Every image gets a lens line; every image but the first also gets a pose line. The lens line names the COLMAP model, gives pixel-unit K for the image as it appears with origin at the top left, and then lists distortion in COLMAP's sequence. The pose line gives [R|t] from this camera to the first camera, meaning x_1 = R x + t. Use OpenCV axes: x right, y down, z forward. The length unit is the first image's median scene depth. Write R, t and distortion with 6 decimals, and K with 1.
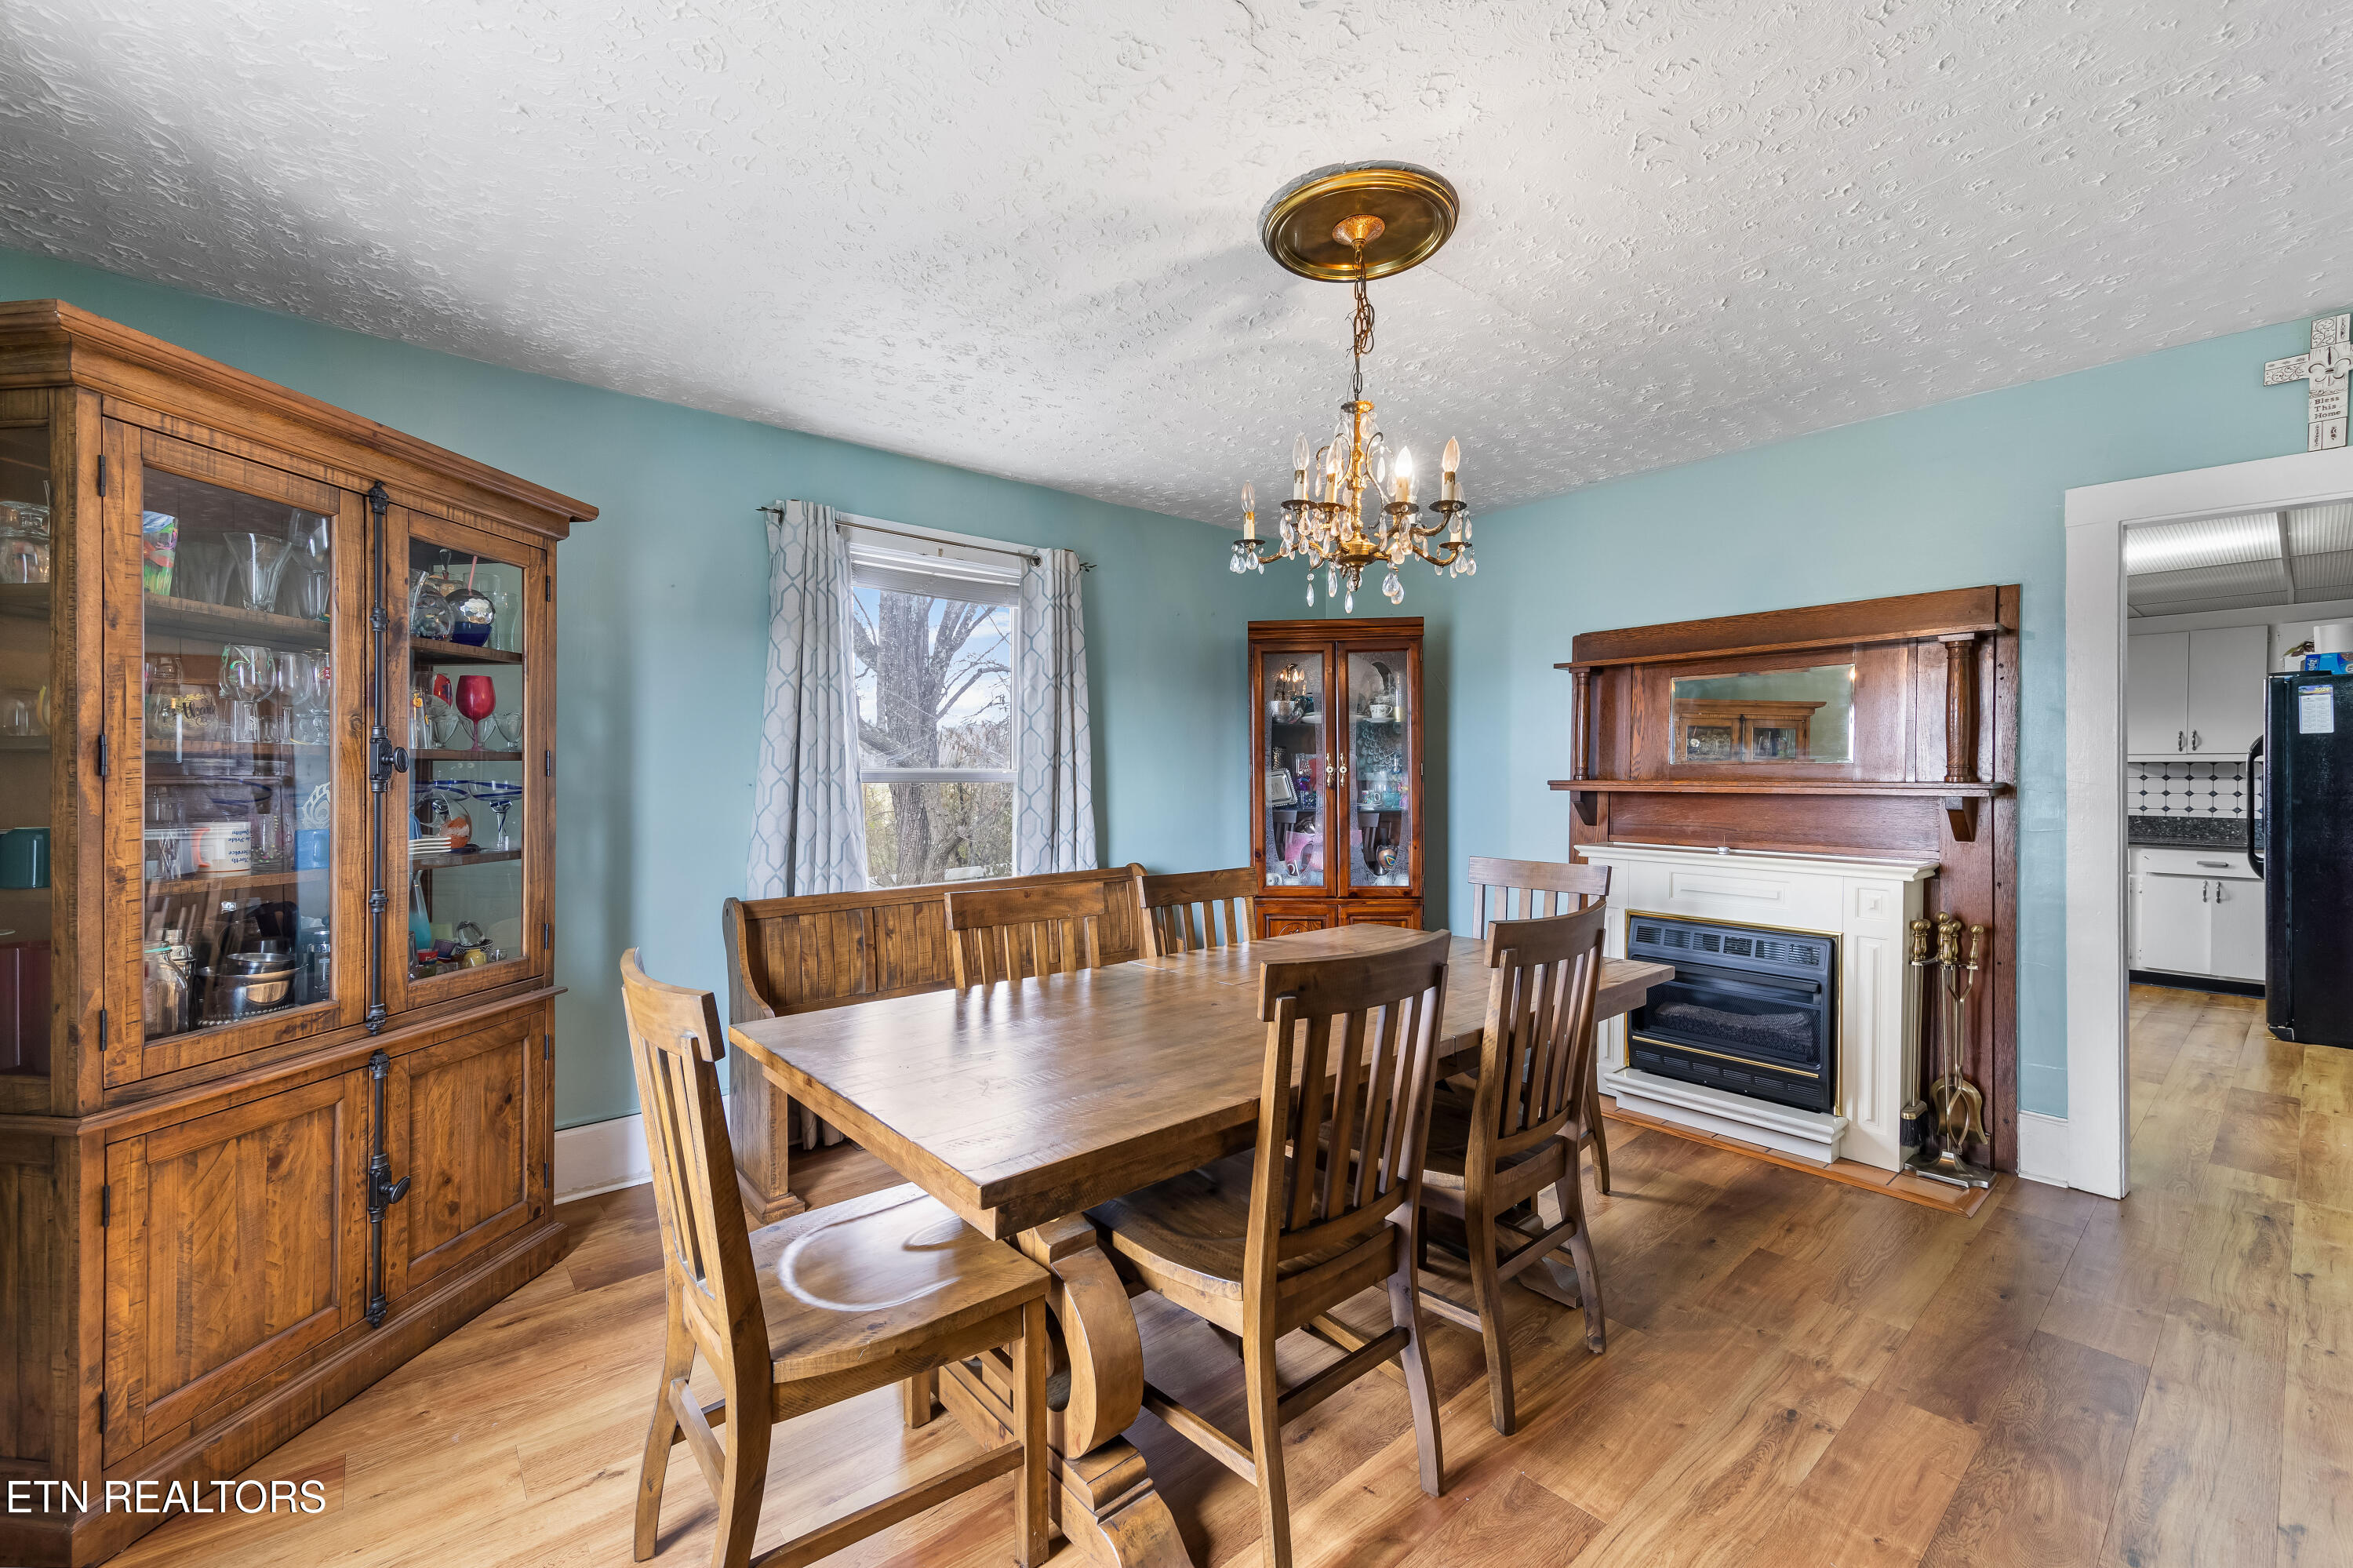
lens RADIAL K [[958.8, 0, 1167.1], [0, 958.8, 782.7], [0, 0, 1]] dist [0.004129, -0.000123]
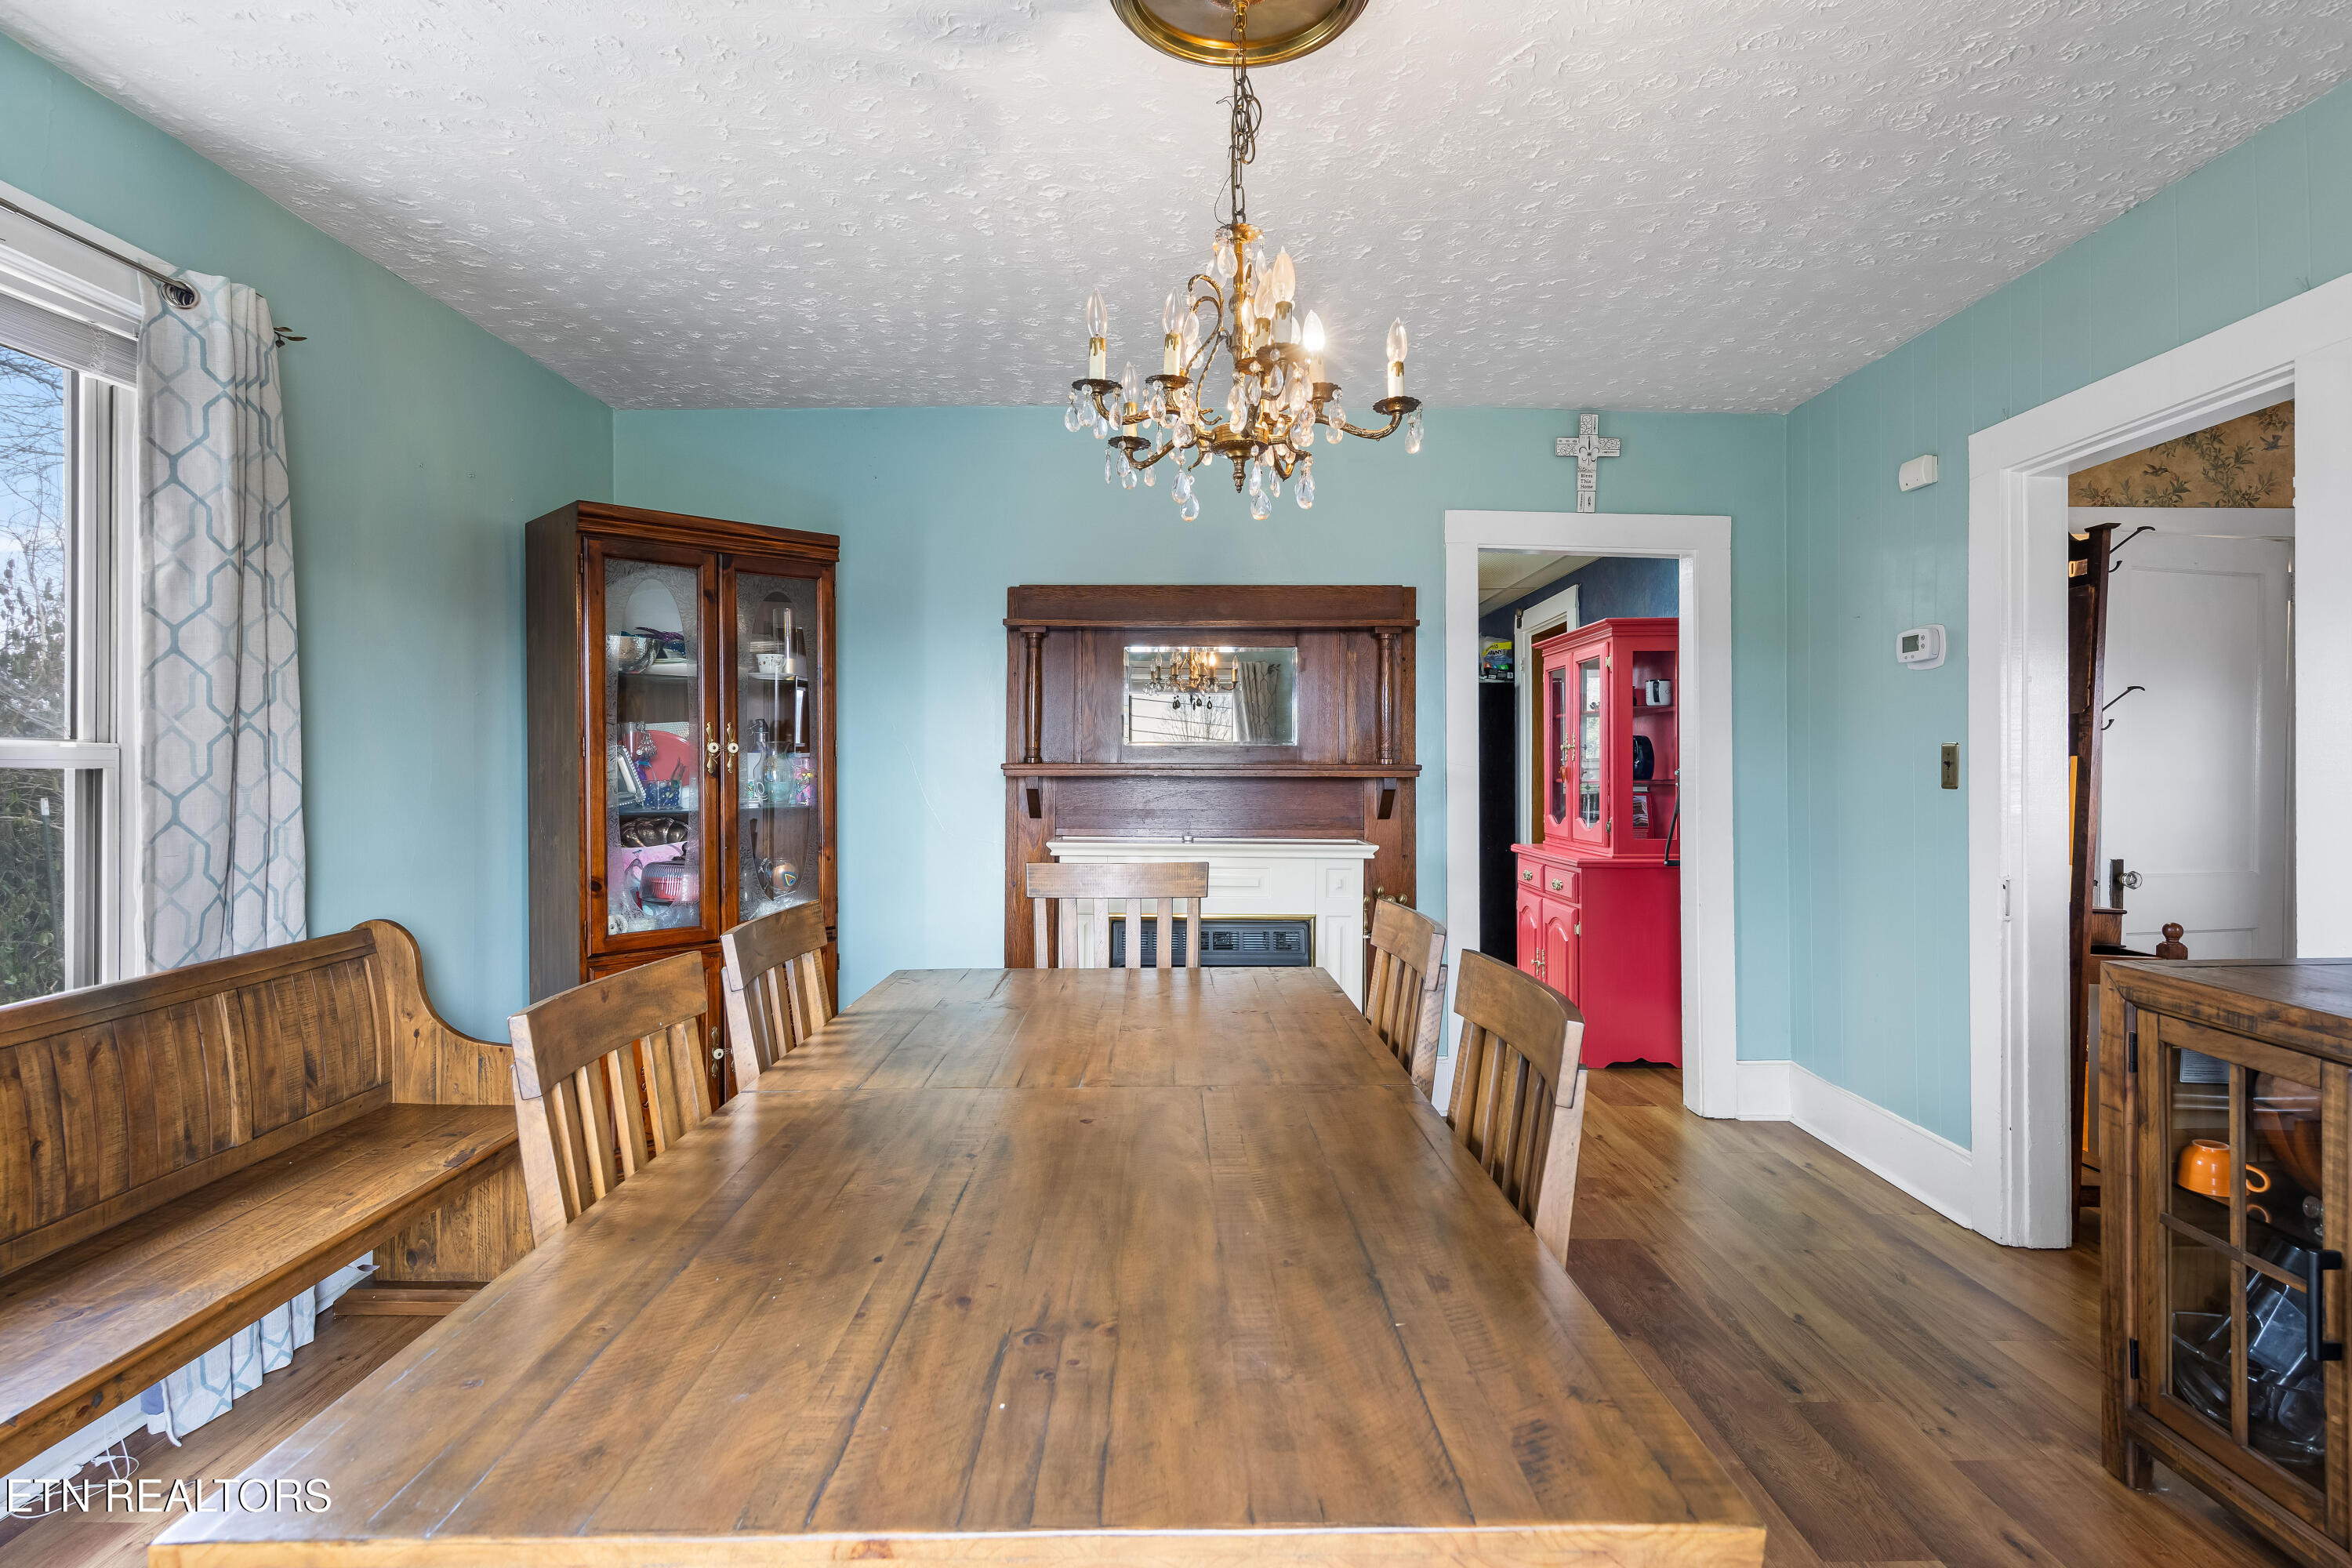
lens RADIAL K [[1190.4, 0, 1177.9], [0, 1190.4, 769.0], [0, 0, 1]] dist [0.009079, -0.001473]
pose [[0.639944, -0.002841, 0.768416, -0.277300], [0.004176, 0.999991, 0.000220, 0.002246], [-0.768410, 0.003068, 0.639950, 0.254965]]
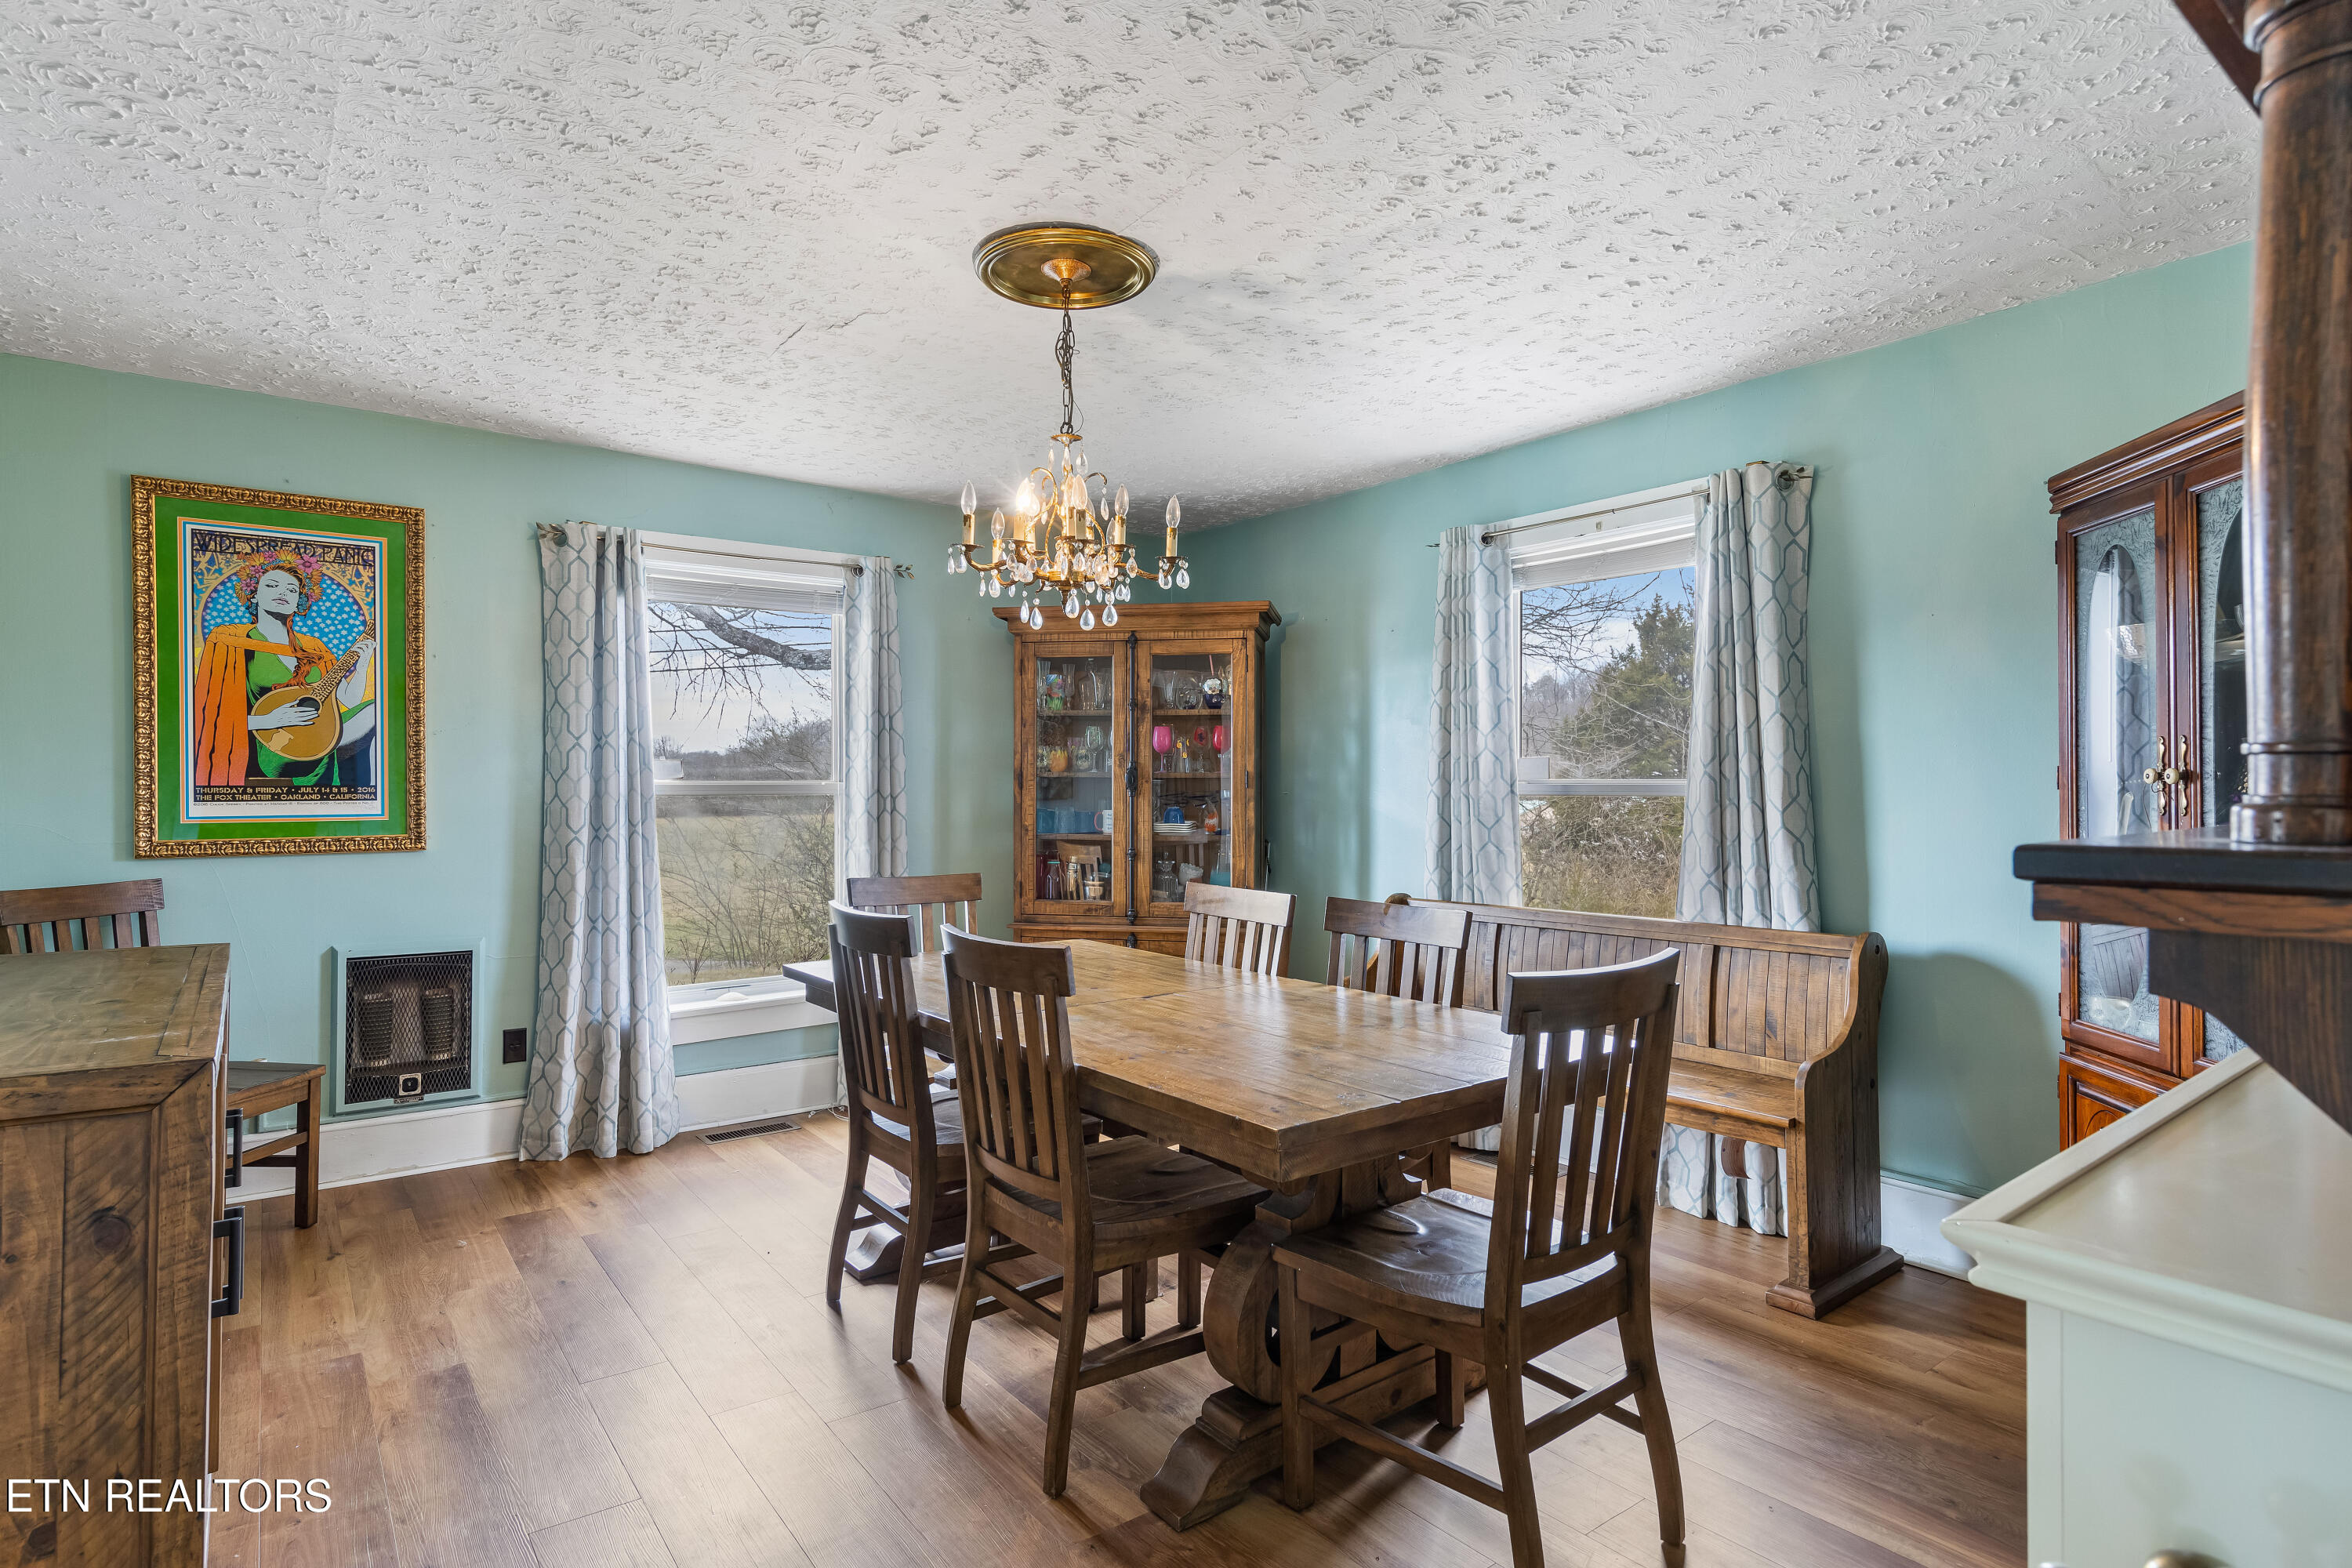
lens RADIAL K [[1190.4, 0, 1170.3], [0, 1190.4, 781.6], [0, 0, 1]] dist [0.009079, -0.001473]
pose [[-0.042590, -0.007203, -0.999067, 0.805081], [-0.003126, 0.999970, -0.007076, -0.001743], [0.999088, 0.002821, -0.042612, 0.628462]]
